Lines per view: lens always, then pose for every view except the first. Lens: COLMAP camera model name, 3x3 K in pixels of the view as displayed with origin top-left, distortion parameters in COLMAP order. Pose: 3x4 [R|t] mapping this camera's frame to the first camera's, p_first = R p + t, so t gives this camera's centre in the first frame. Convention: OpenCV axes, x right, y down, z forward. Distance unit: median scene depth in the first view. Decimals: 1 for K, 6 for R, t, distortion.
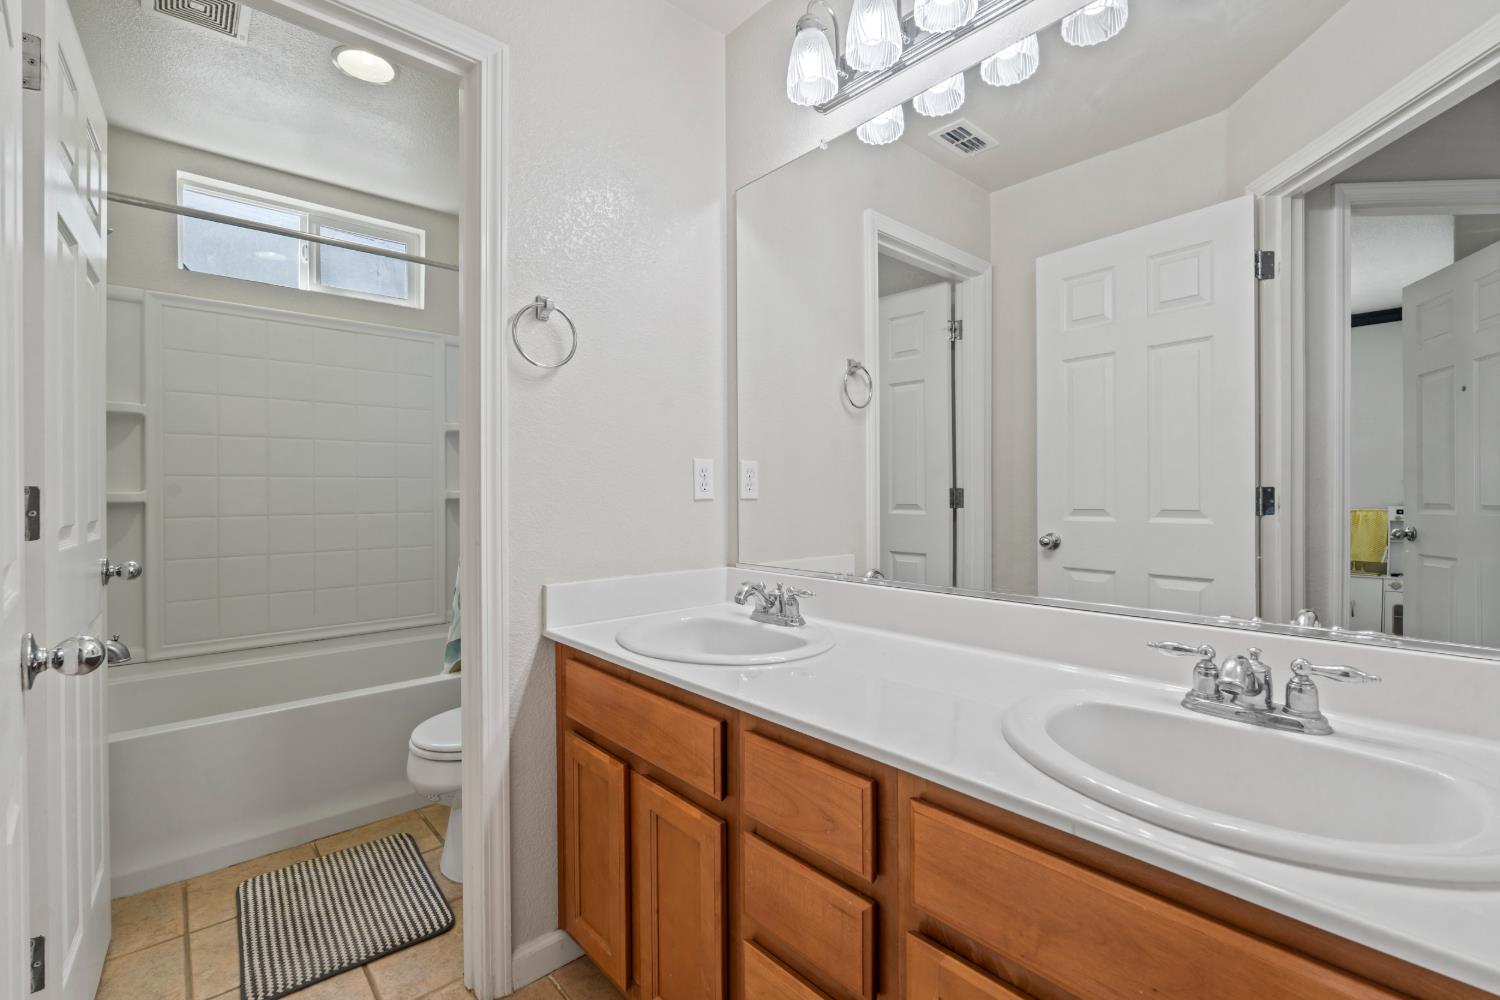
lens RADIAL K [[659.5, 0, 747.9], [0, 659.5, 491.7], [0, 0, 1]] dist [-0.001868, -0.000070]
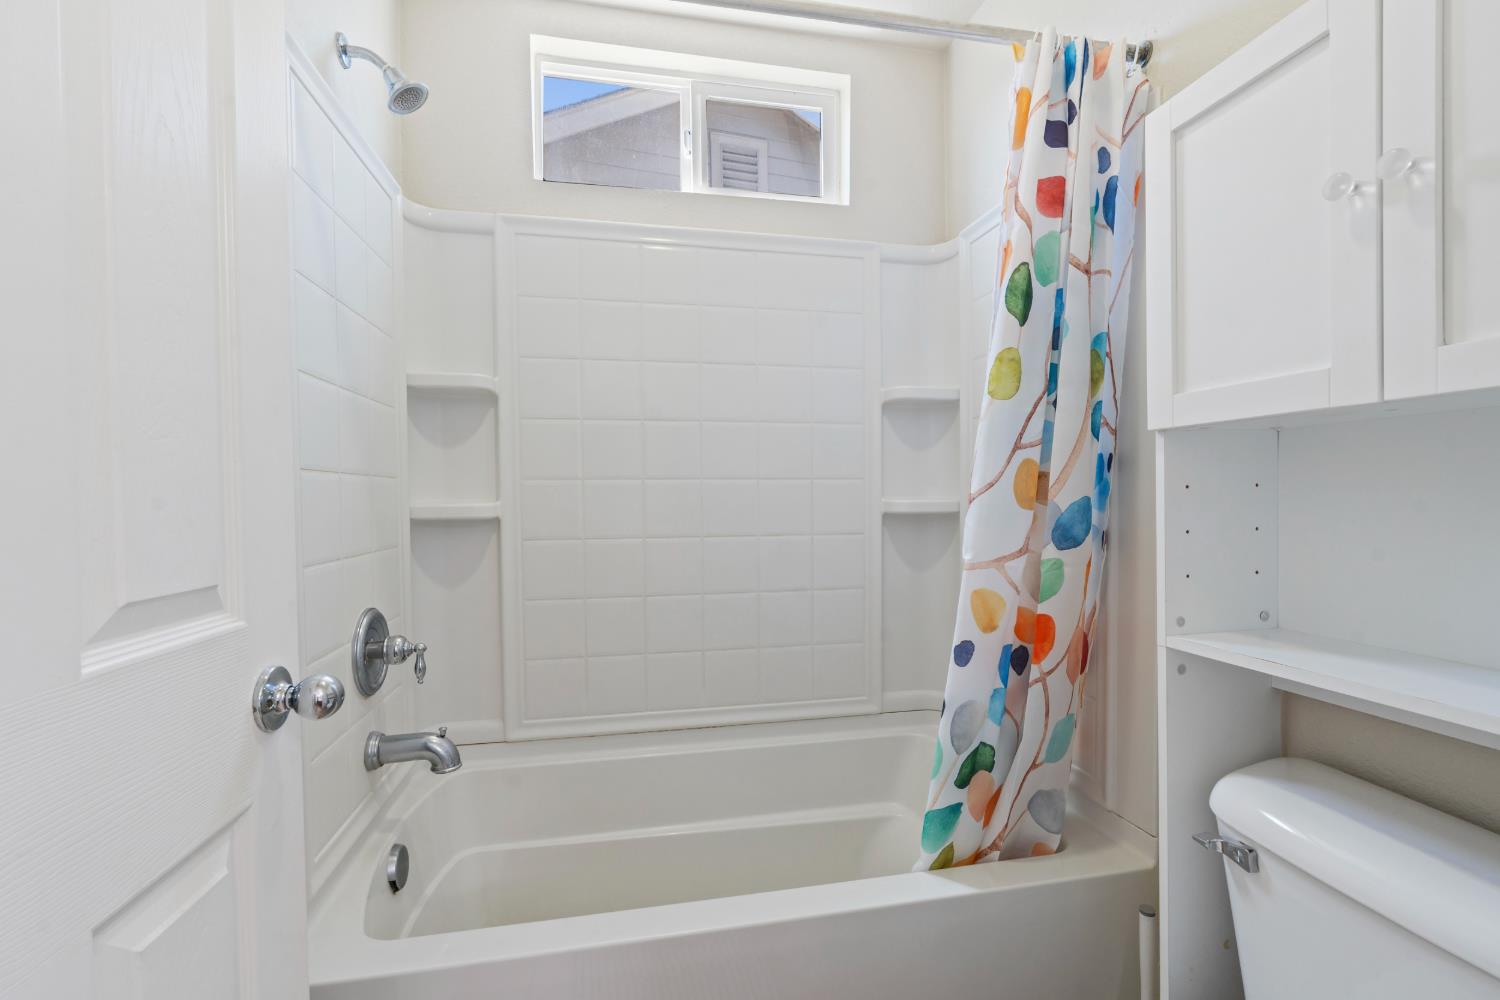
lens RADIAL K [[659.5, 0, 747.9], [0, 659.5, 491.7], [0, 0, 1]] dist [-0.001868, -0.000070]
pose [[0.861787, -0.010205, -0.507168, -0.328311], [0.007813, 0.999946, -0.006846, -0.004794], [0.507210, 0.001937, 0.861820, 0.524935]]
